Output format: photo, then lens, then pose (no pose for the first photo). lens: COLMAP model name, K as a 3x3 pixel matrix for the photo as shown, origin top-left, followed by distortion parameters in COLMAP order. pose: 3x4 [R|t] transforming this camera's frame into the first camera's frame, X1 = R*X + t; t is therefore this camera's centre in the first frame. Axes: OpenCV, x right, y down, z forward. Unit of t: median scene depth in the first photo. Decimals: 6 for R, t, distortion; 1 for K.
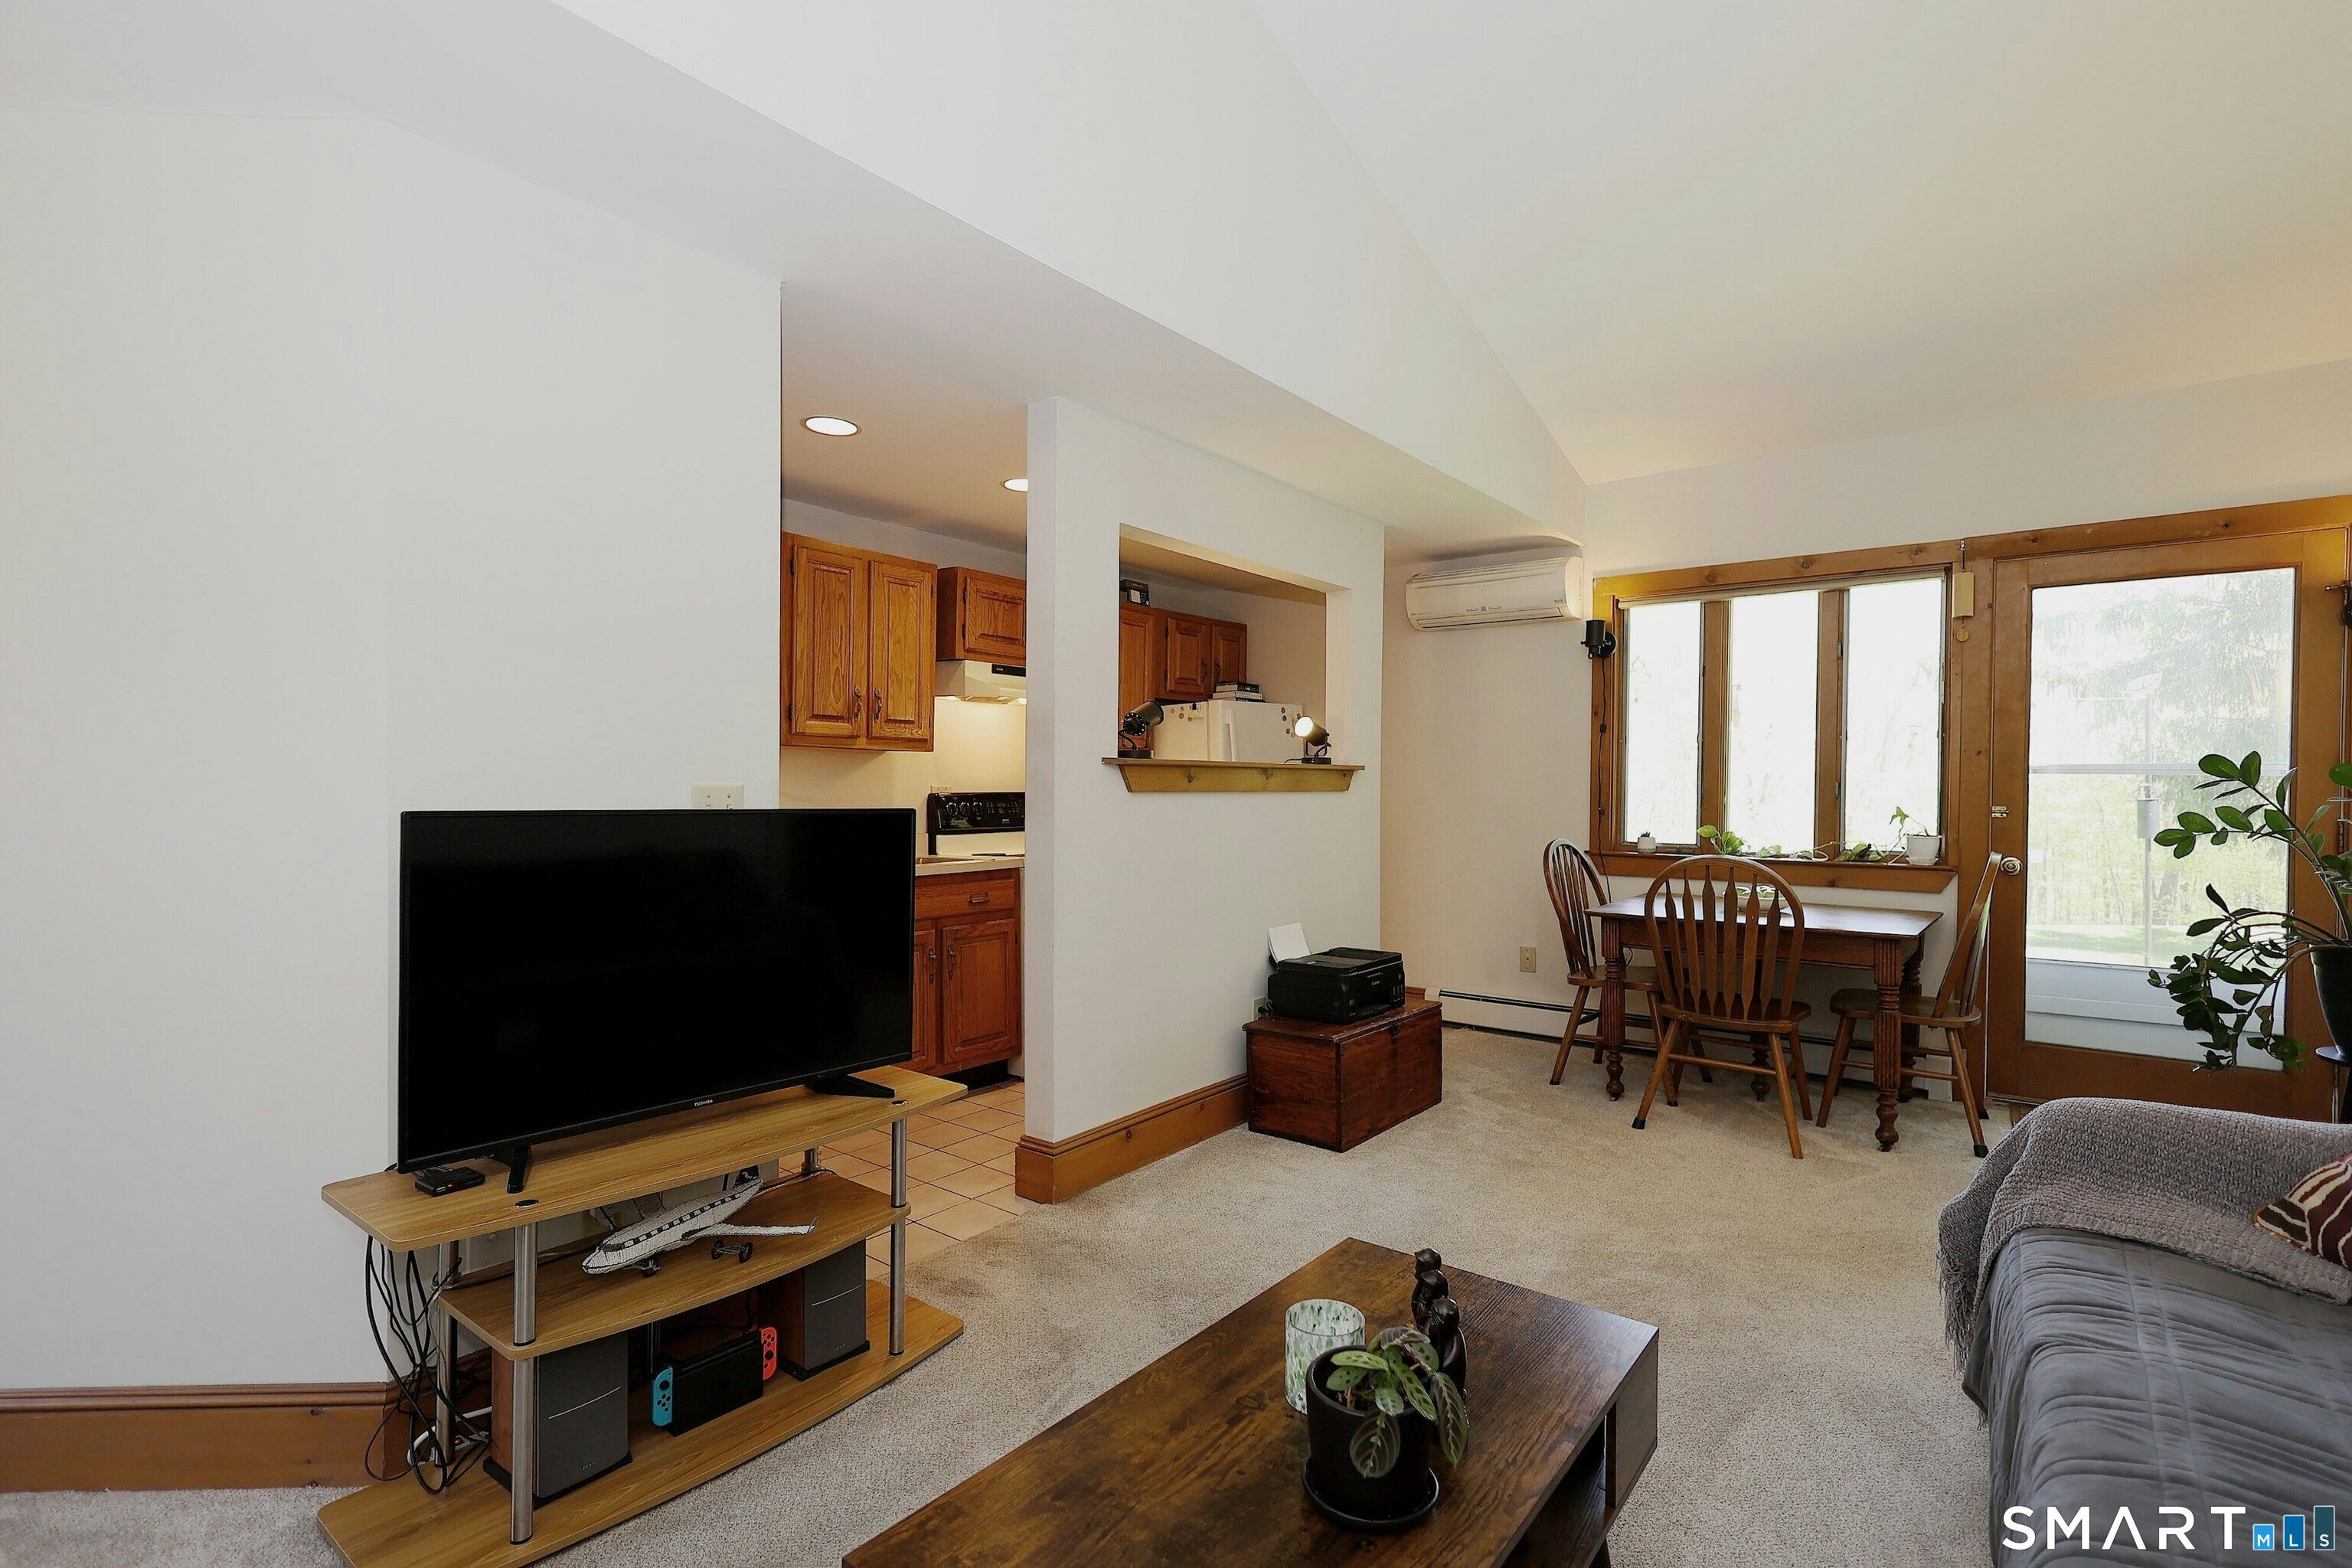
lens RADIAL K [[1100.7, 0, 1176.0], [0, 1100.7, 784.0], [0, 0, 1]] dist [-0.003439, -0.000120]
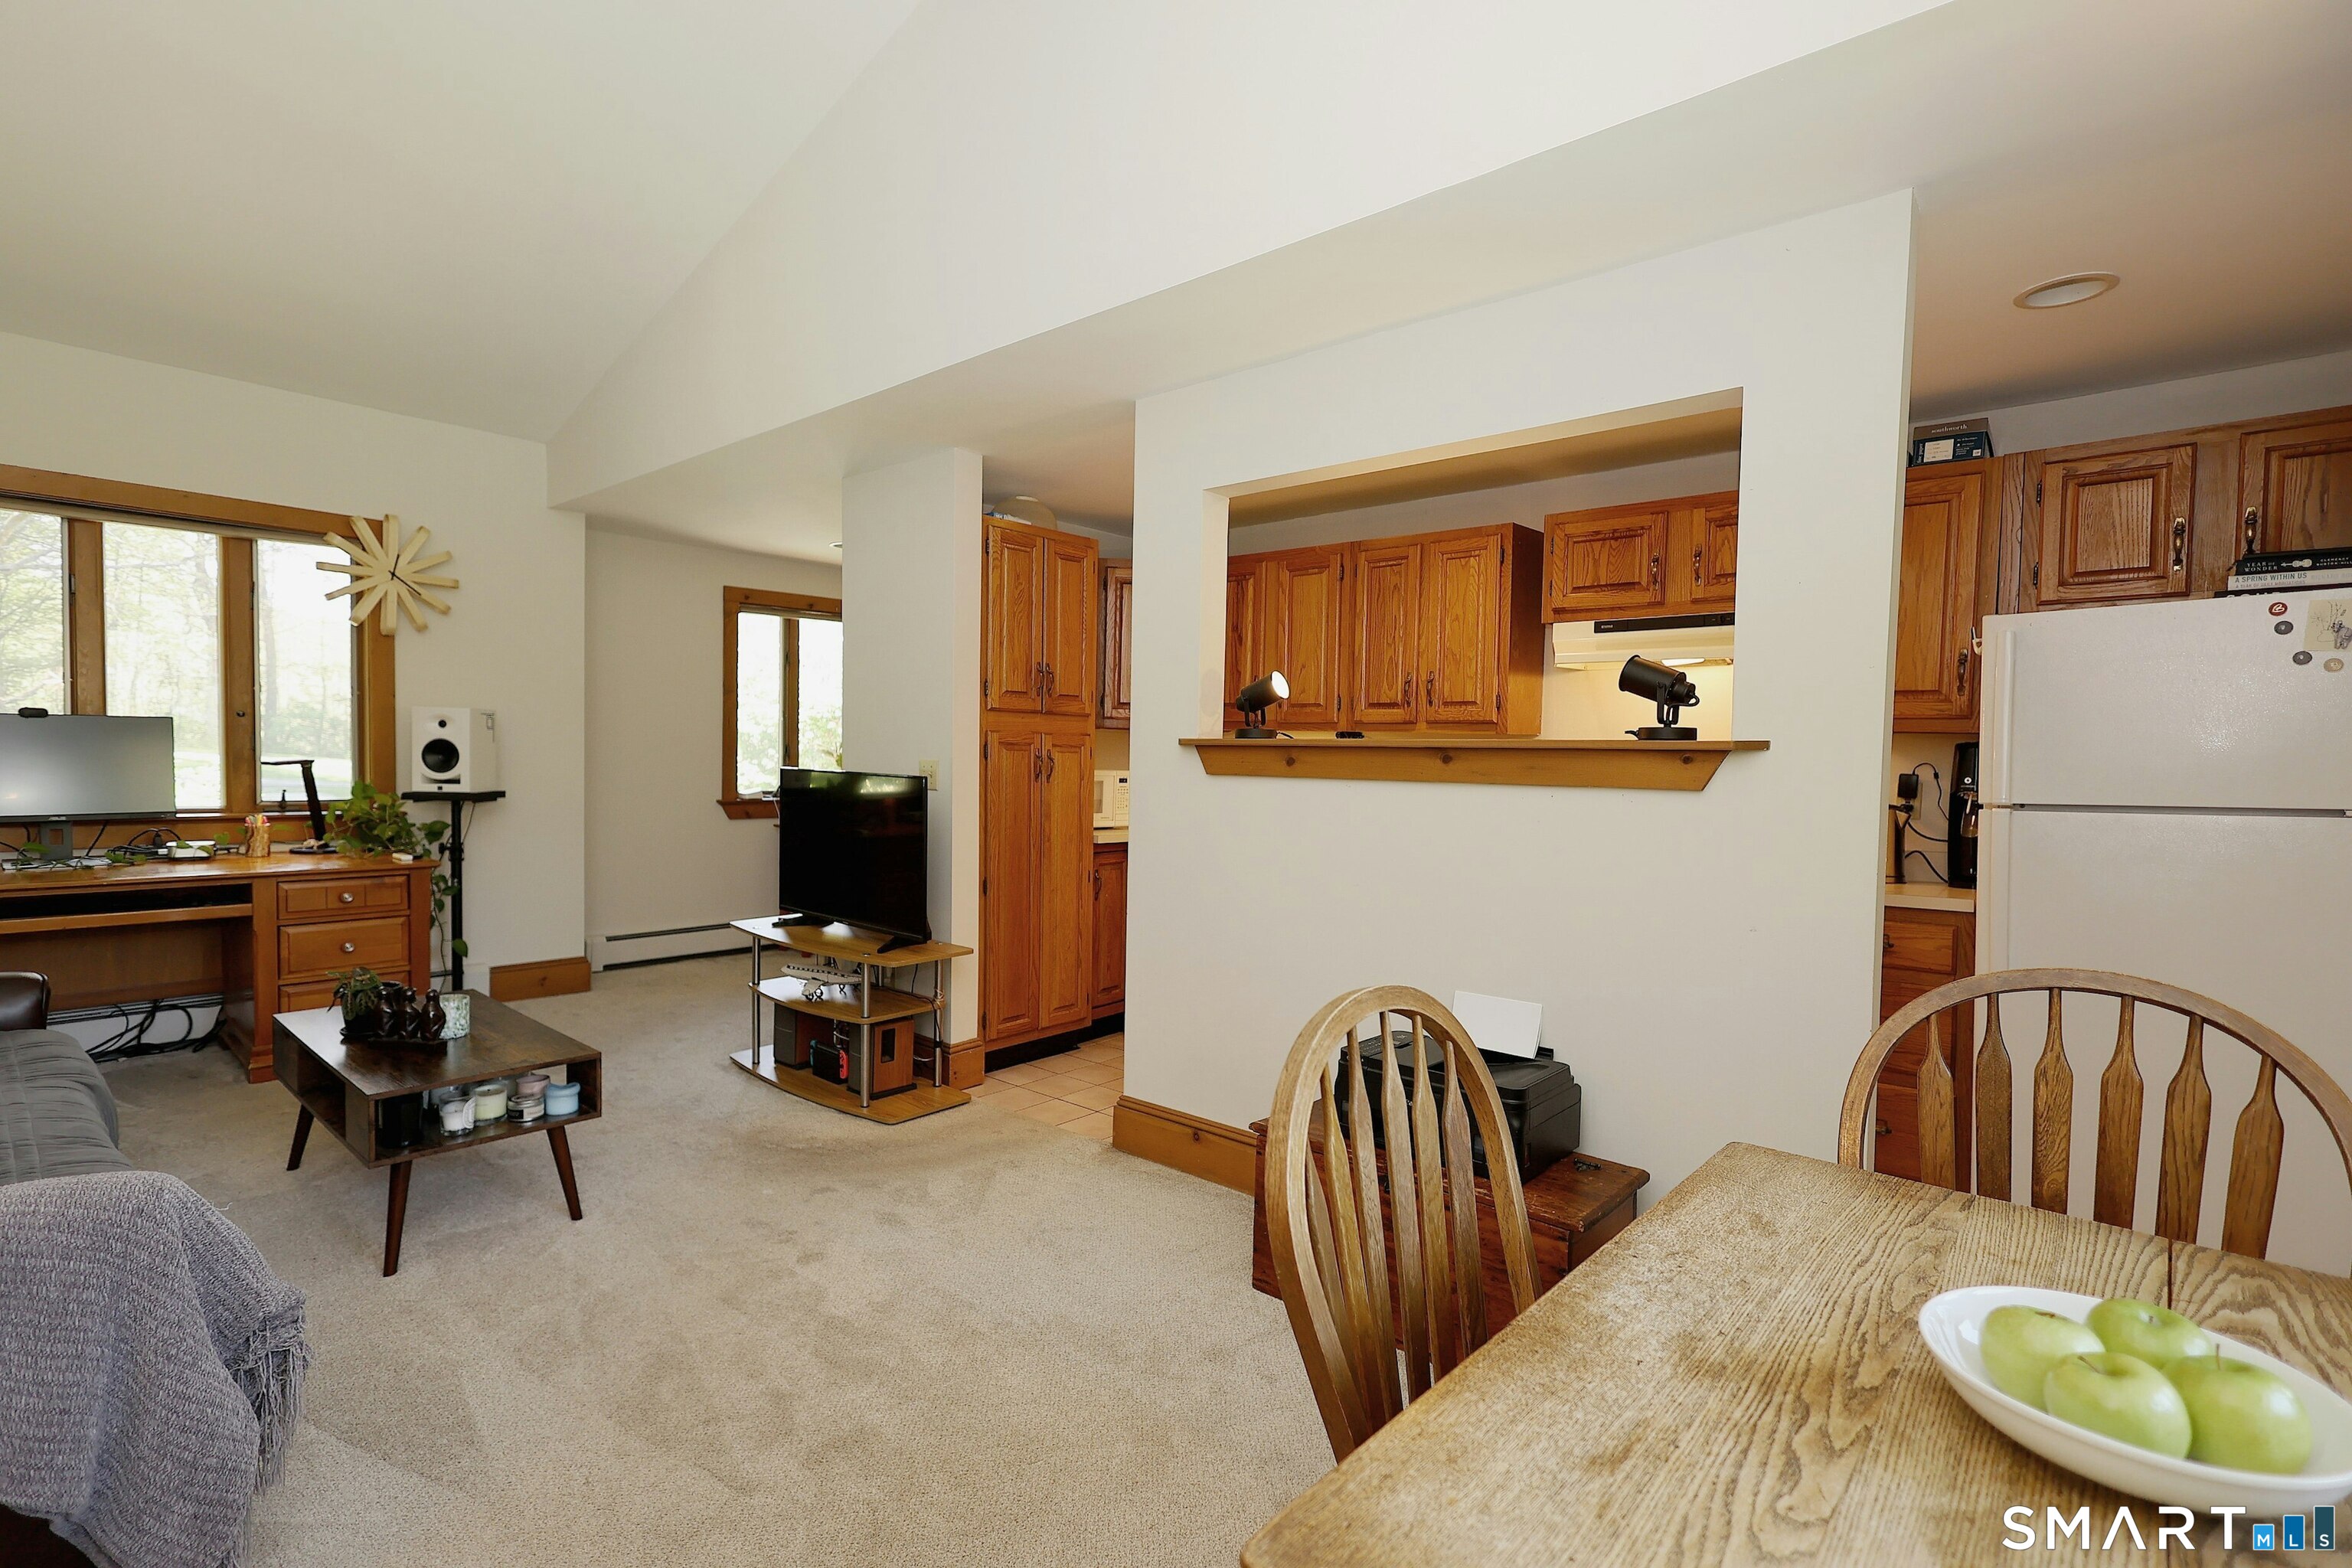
lens RADIAL K [[1100.7, 0, 1176.0], [0, 1100.7, 784.0], [0, 0, 1]] dist [-0.003439, -0.000120]
pose [[-0.054150, 0.020887, -0.998314, 0.682144], [-0.017122, 0.999615, 0.021843, -0.004001], [0.998386, 0.018276, -0.053772, 0.781095]]
